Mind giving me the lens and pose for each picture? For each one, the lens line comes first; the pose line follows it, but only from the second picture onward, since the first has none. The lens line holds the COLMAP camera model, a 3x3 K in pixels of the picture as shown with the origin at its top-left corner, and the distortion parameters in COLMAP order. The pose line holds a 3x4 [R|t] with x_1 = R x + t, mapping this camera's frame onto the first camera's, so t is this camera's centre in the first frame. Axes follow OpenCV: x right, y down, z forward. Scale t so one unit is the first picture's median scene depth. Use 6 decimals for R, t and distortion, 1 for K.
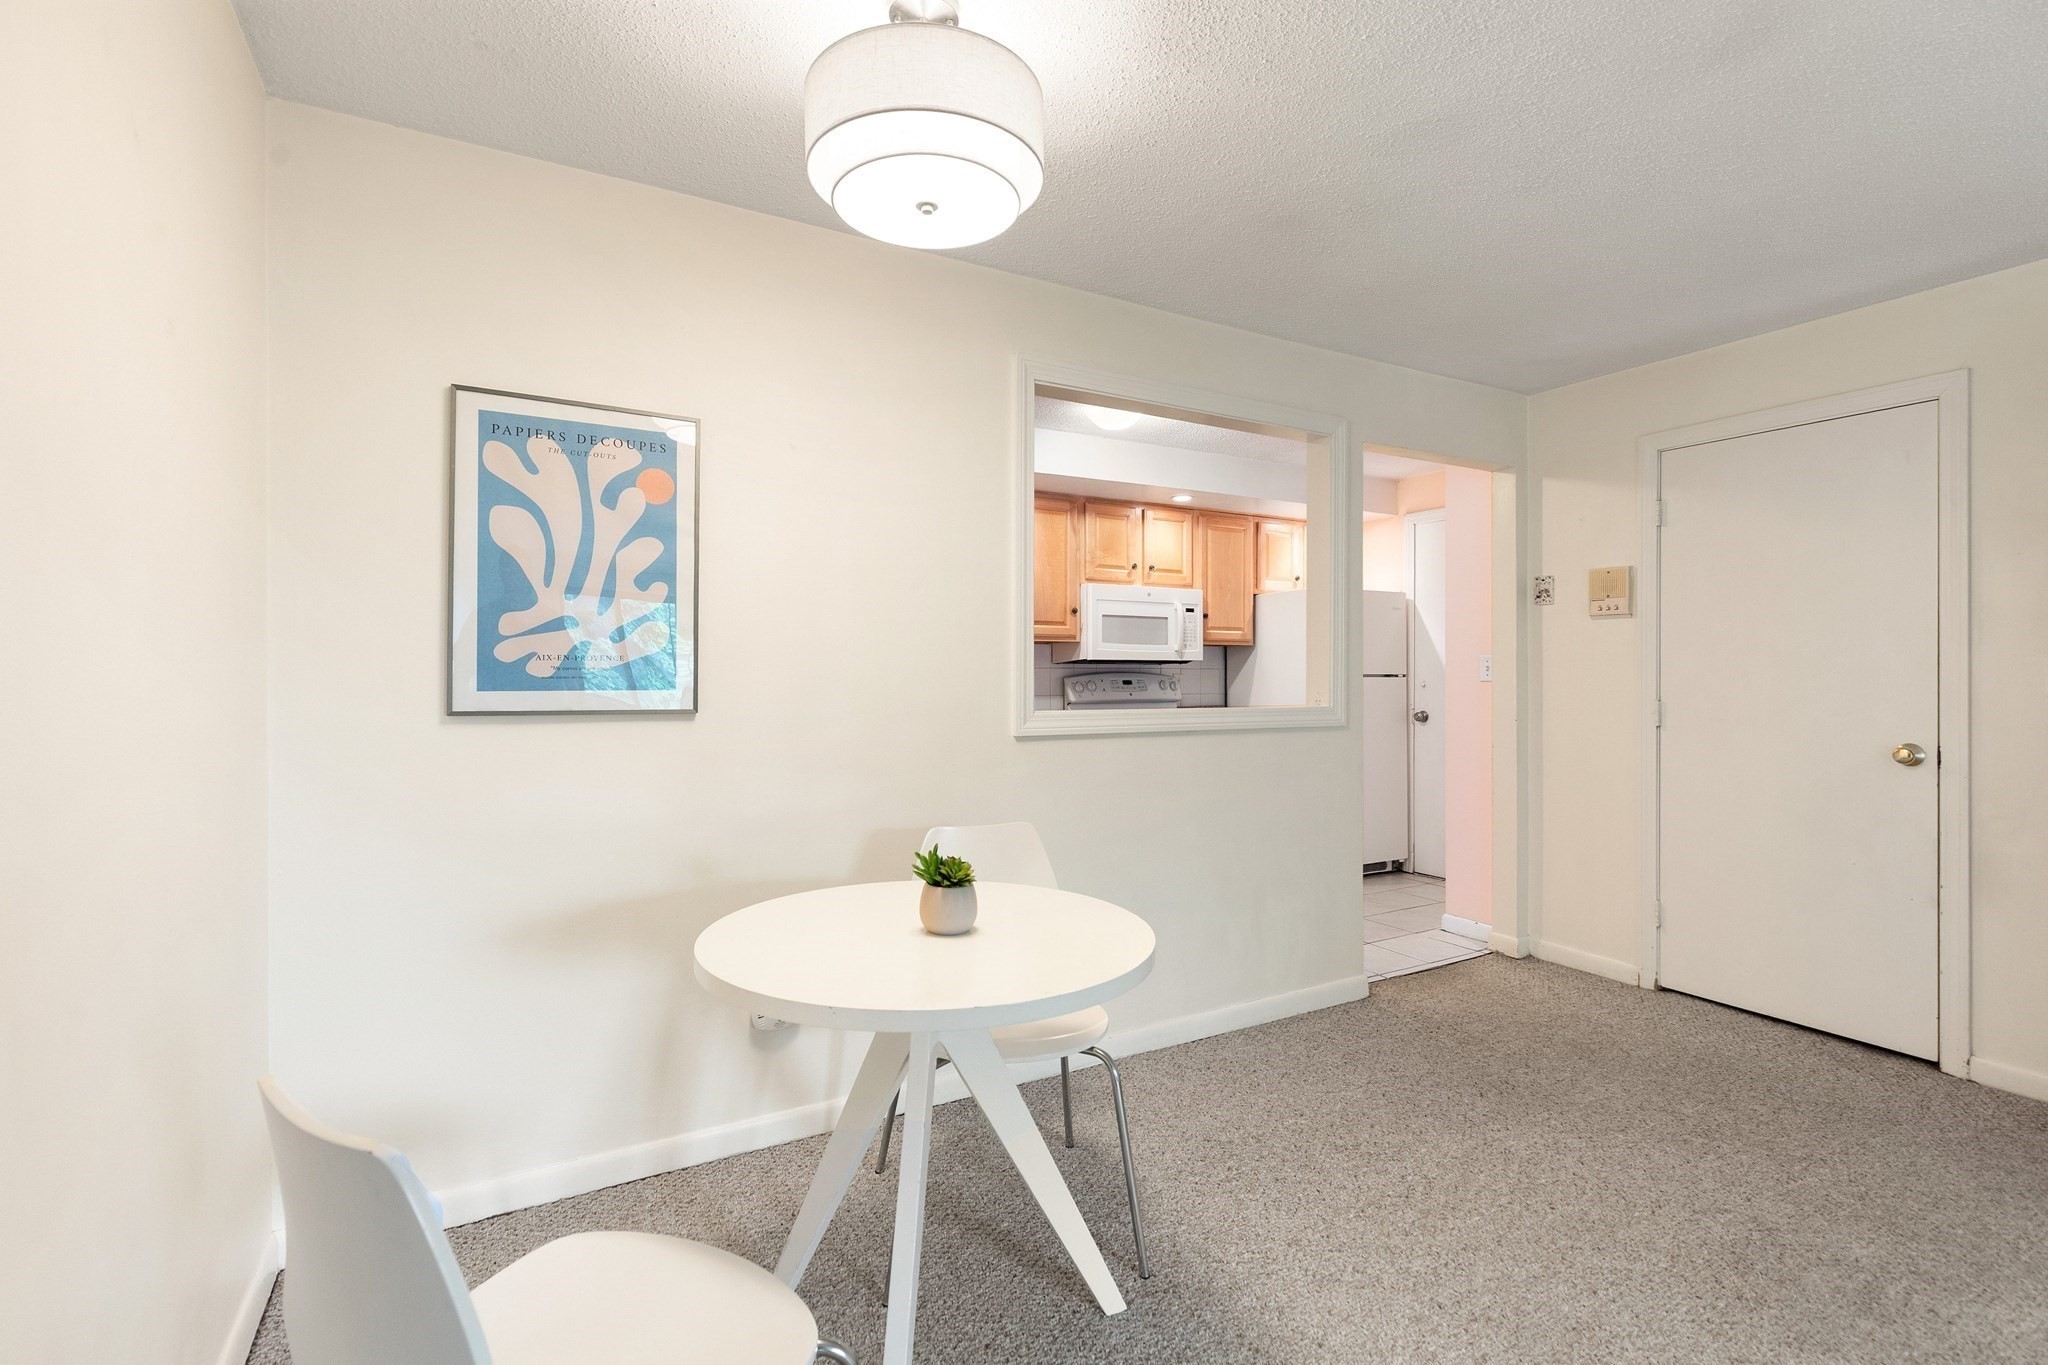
lens RADIAL K [[921.5, 0, 1024.0], [0, 921.5, 682.5], [0, 0, 1]] dist [0.000739, 0.000041]
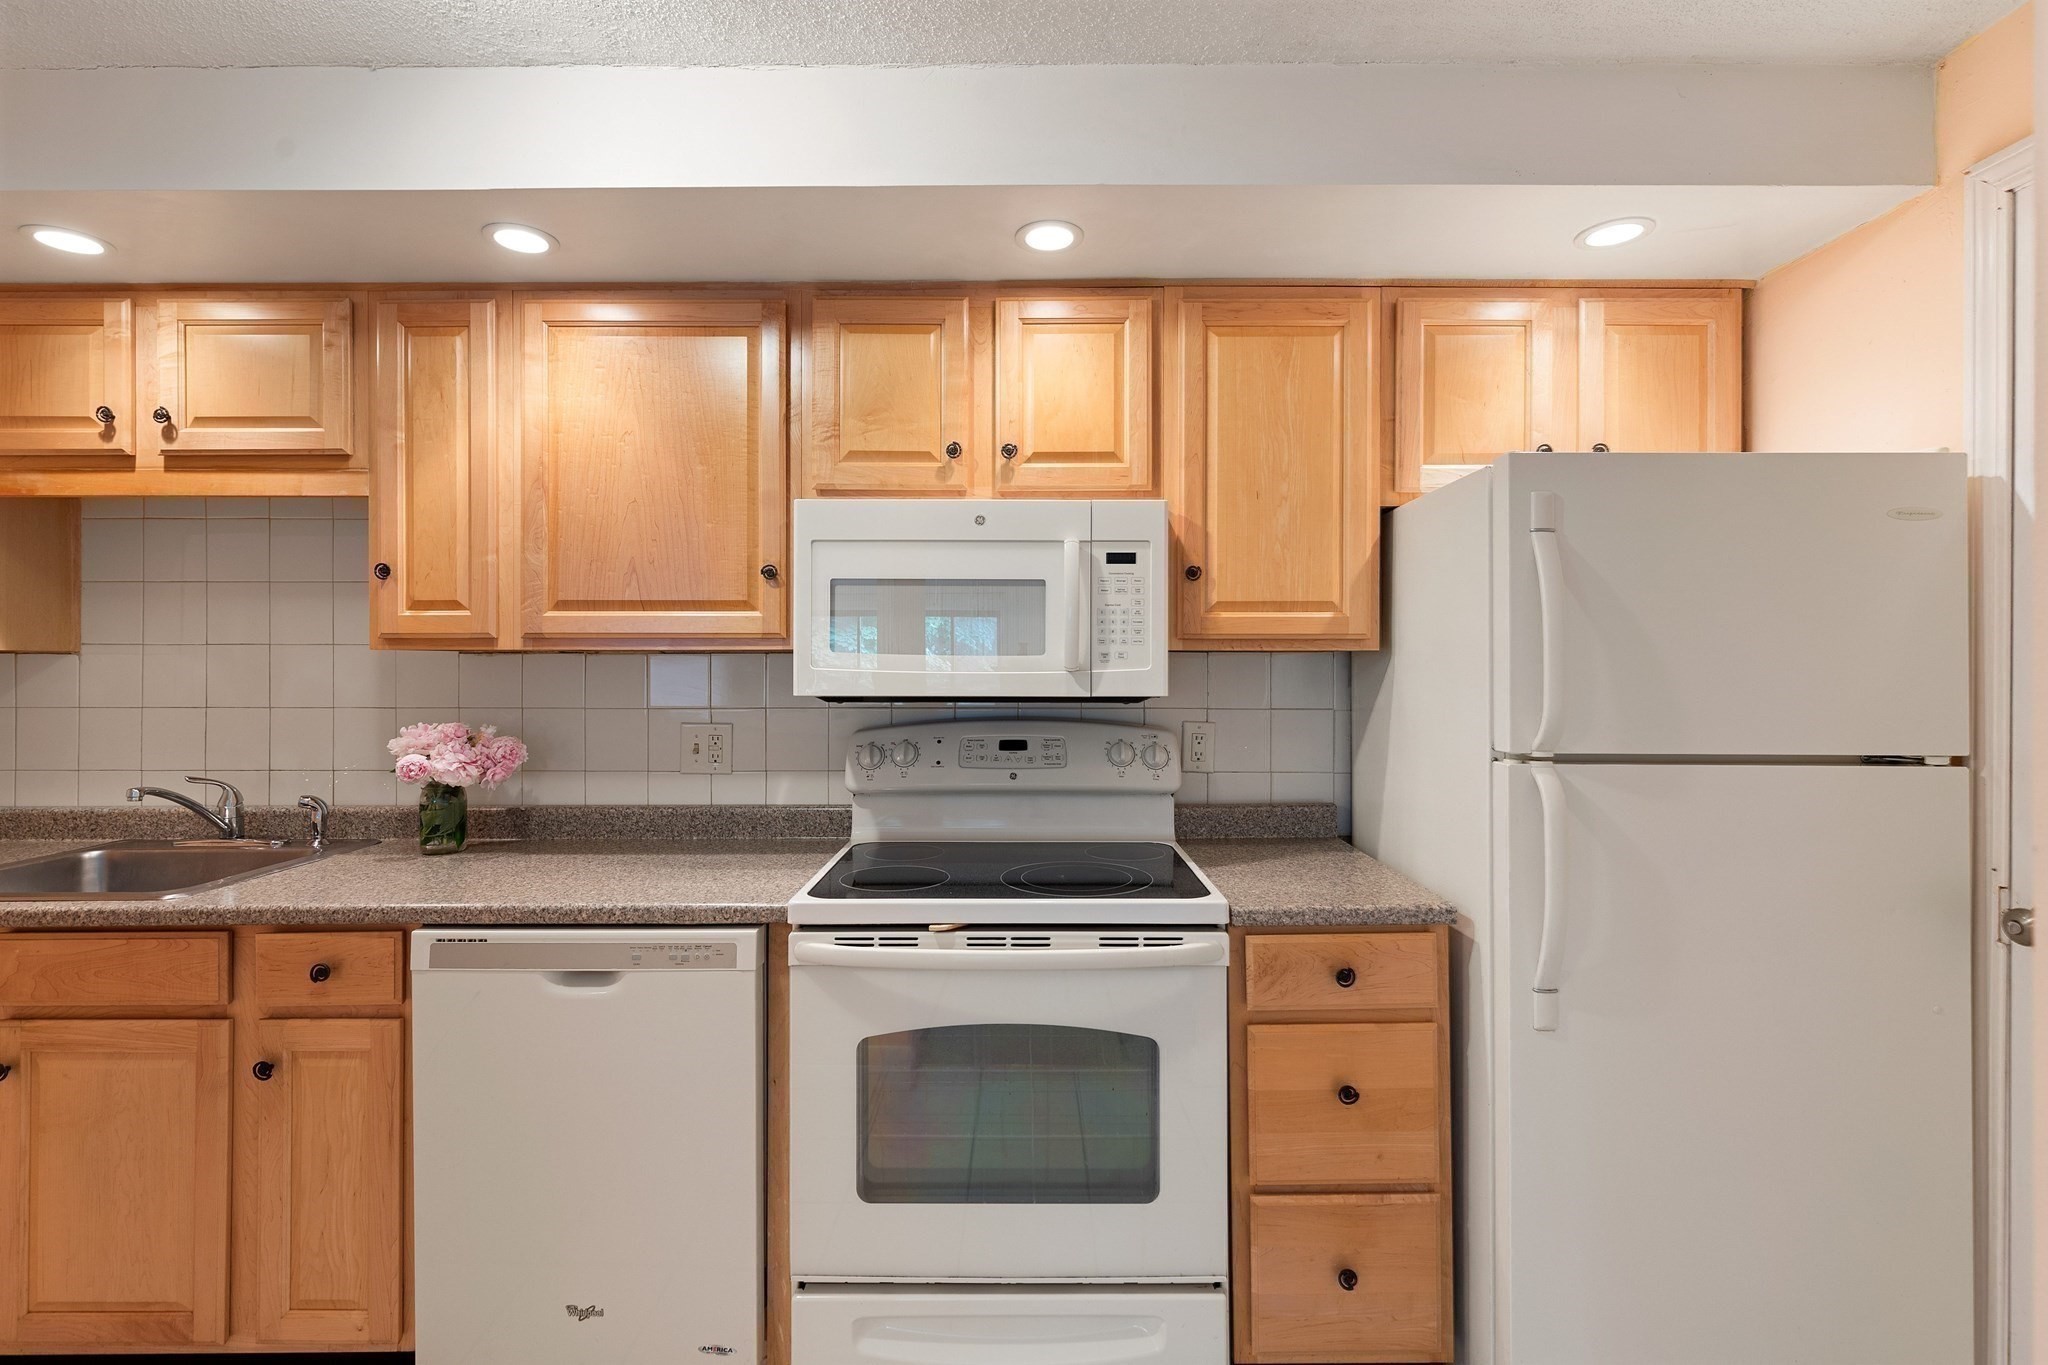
lens RADIAL K [[927.1, 0, 1020.0], [0, 927.1, 668.6], [0, 0, 1]] dist [0.000083, 0.000010]
pose [[0.874781, 0.002390, -0.484514, 0.328469], [-0.004364, 0.999986, -0.002947, -0.034310], [0.484500, 0.004693, 0.874779, 0.675412]]
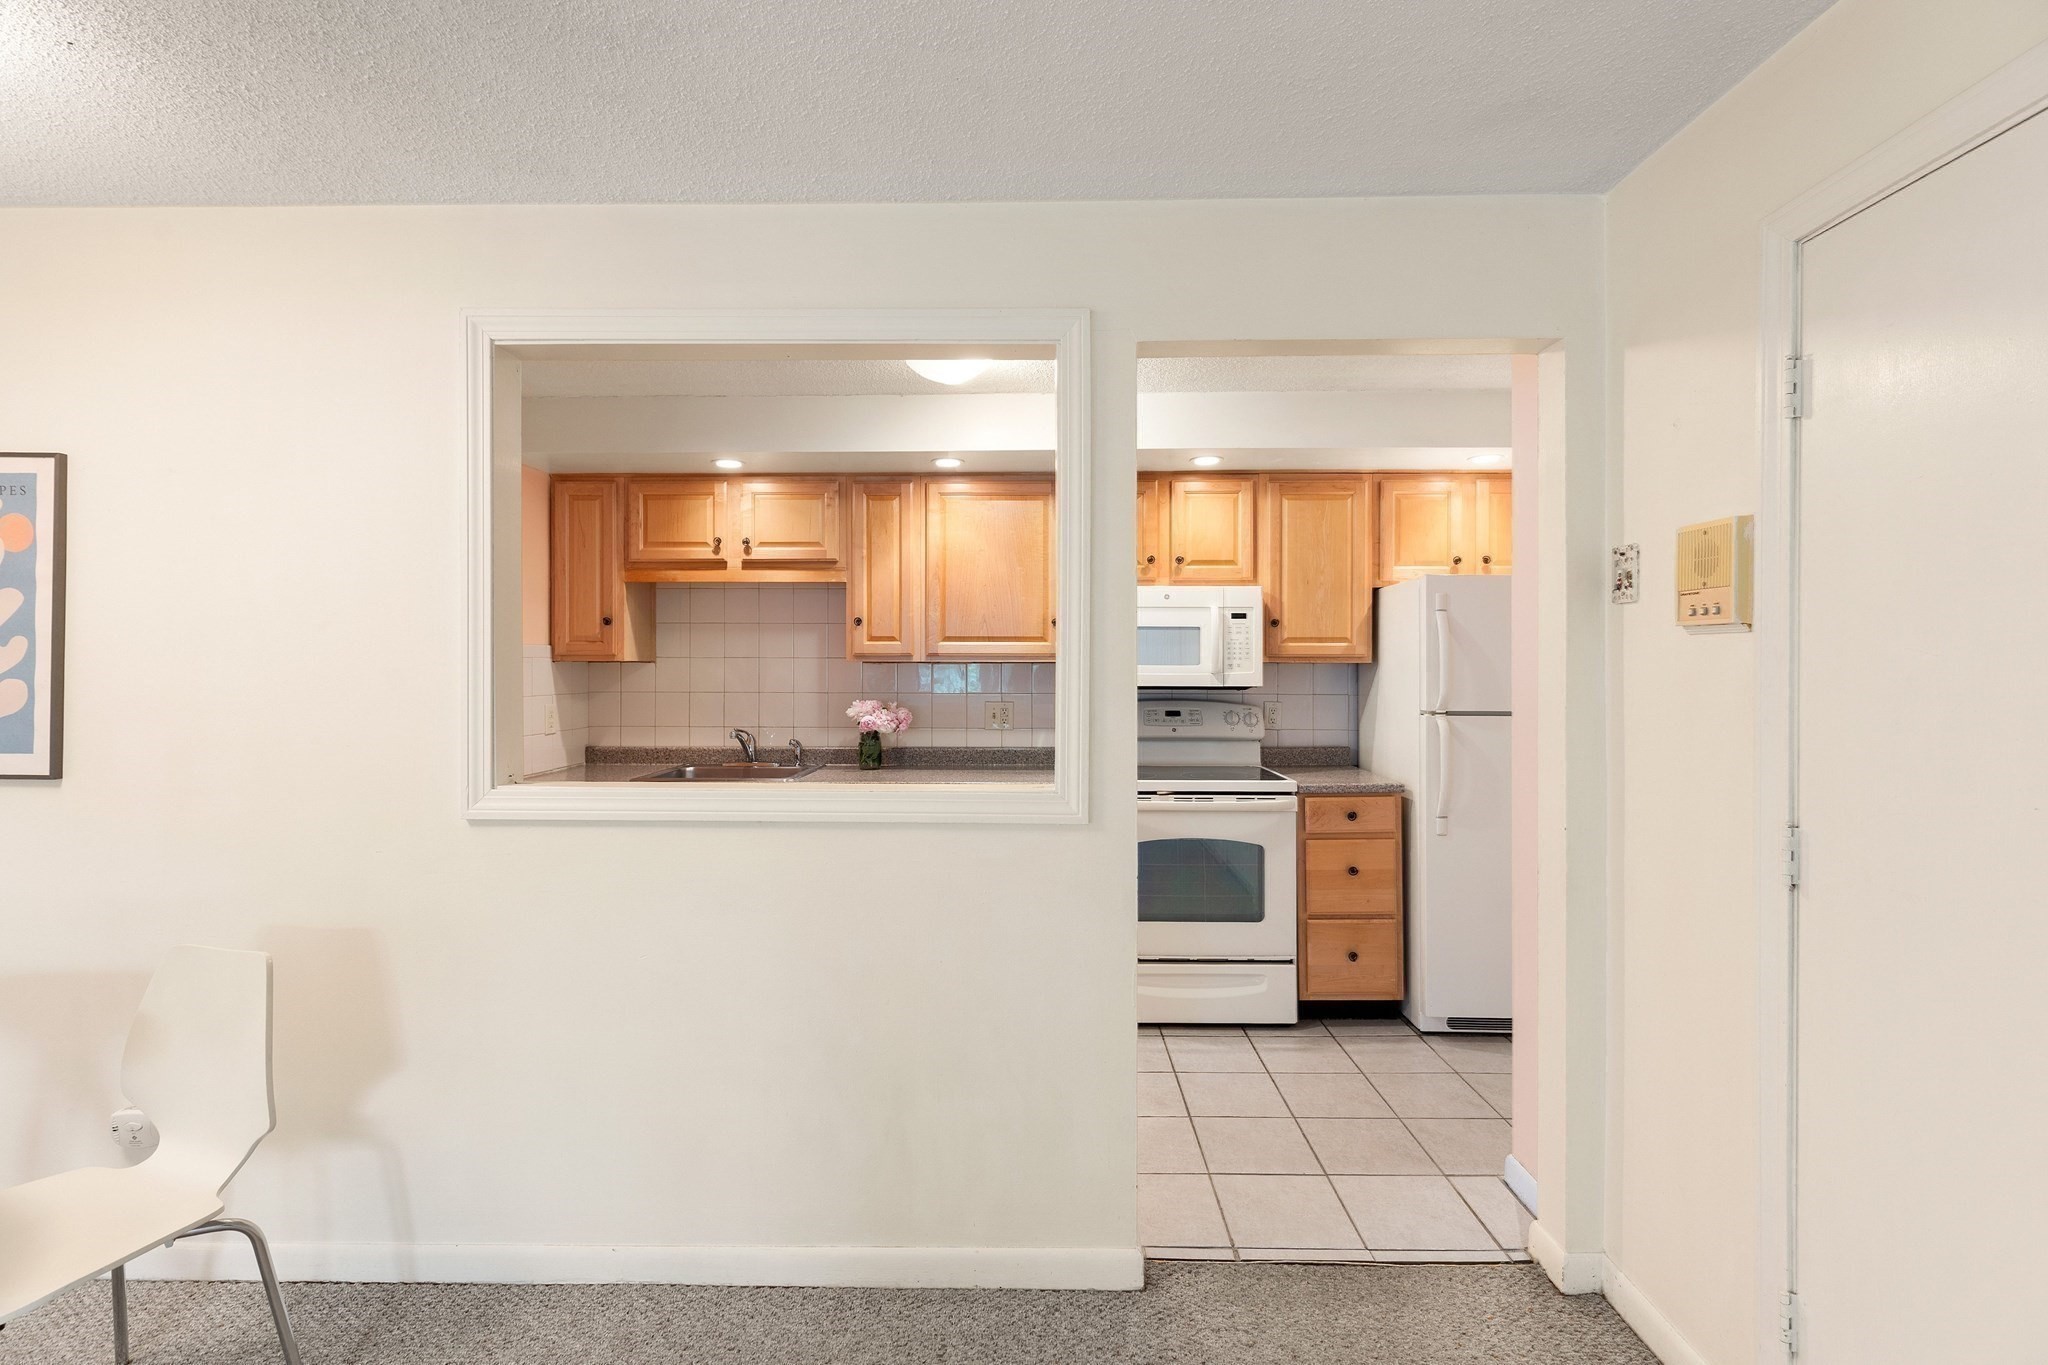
lens RADIAL K [[927.1, 0, 1020.0], [0, 927.1, 668.6], [0, 0, 1]] dist [0.000083, 0.000010]
pose [[0.863769, 0.002536, -0.503882, 0.403368], [-0.006376, 0.999962, -0.005896, -0.032908], [0.503848, 0.008305, 0.863752, 0.301250]]
